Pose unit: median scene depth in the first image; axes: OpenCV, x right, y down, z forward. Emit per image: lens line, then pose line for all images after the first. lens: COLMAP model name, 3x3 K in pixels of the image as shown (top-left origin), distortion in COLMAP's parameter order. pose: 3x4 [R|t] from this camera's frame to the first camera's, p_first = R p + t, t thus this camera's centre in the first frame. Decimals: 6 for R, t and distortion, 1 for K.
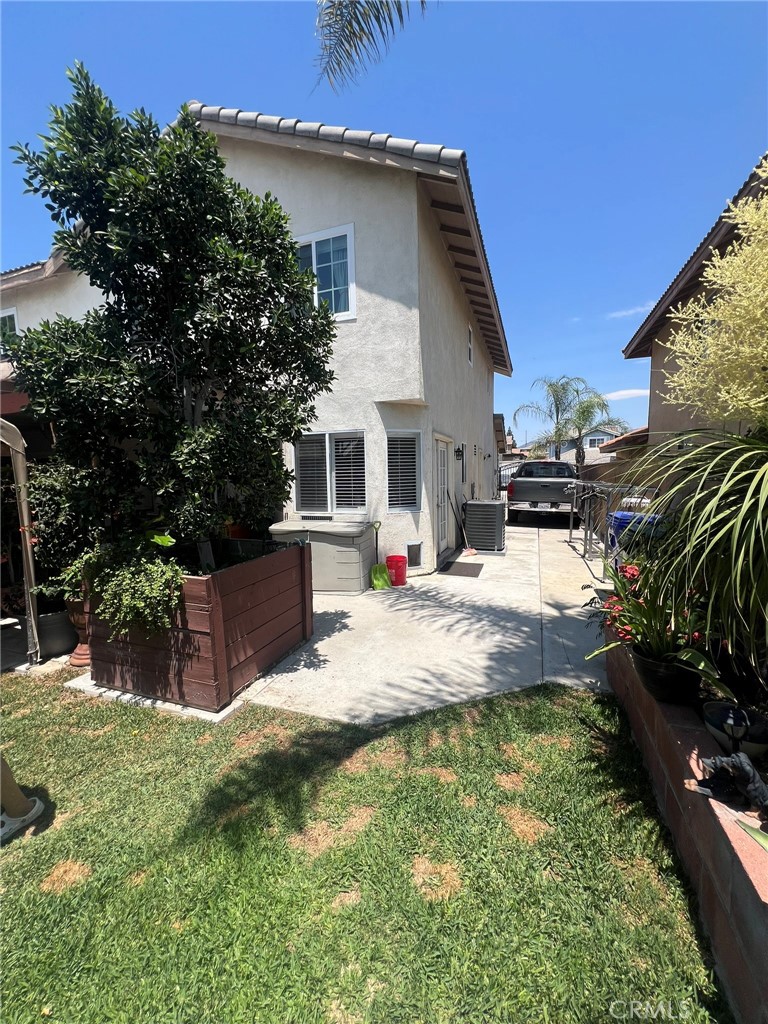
lens RADIAL K [[410.6, 0, 383.1], [0, 410.6, 514.2], [0, 0, 1]] dist [-0.002137, 0.000616]
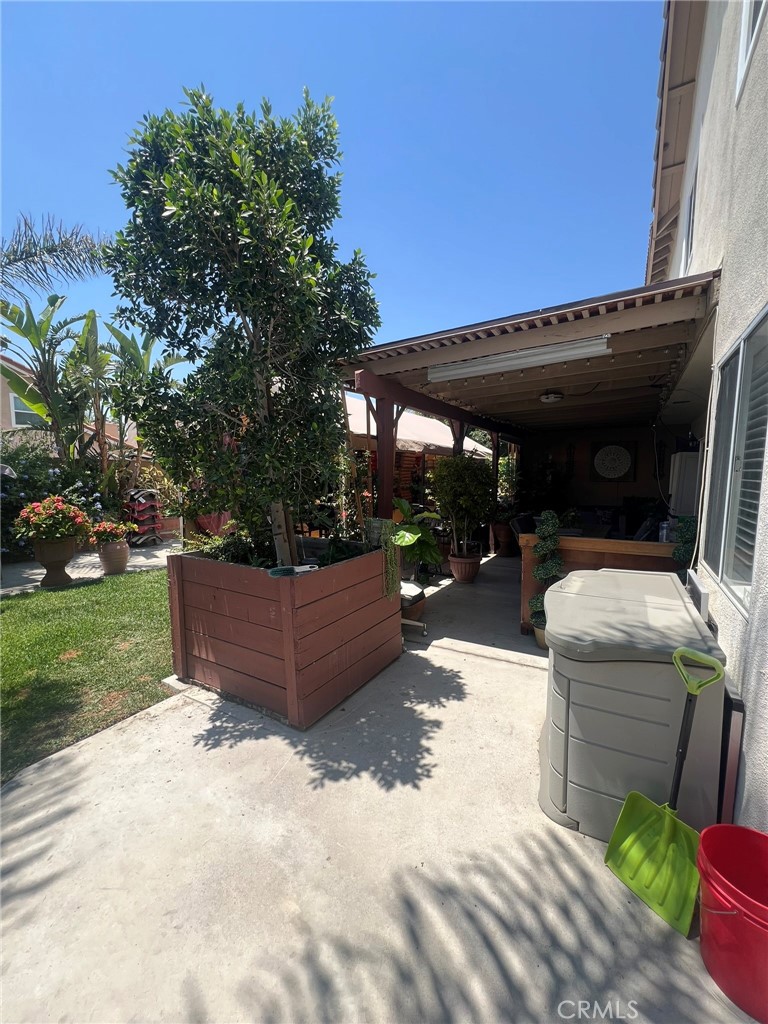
lens RADIAL K [[410.6, 0, 380.3], [0, 410.6, 515.4], [0, 0, 1]] dist [-0.002137, 0.000616]
pose [[-0.199502, 0.122541, -0.972205, 0.308629], [-0.095148, 0.985039, 0.143684, -0.097352], [0.975267, 0.121169, -0.184858, 1.029834]]
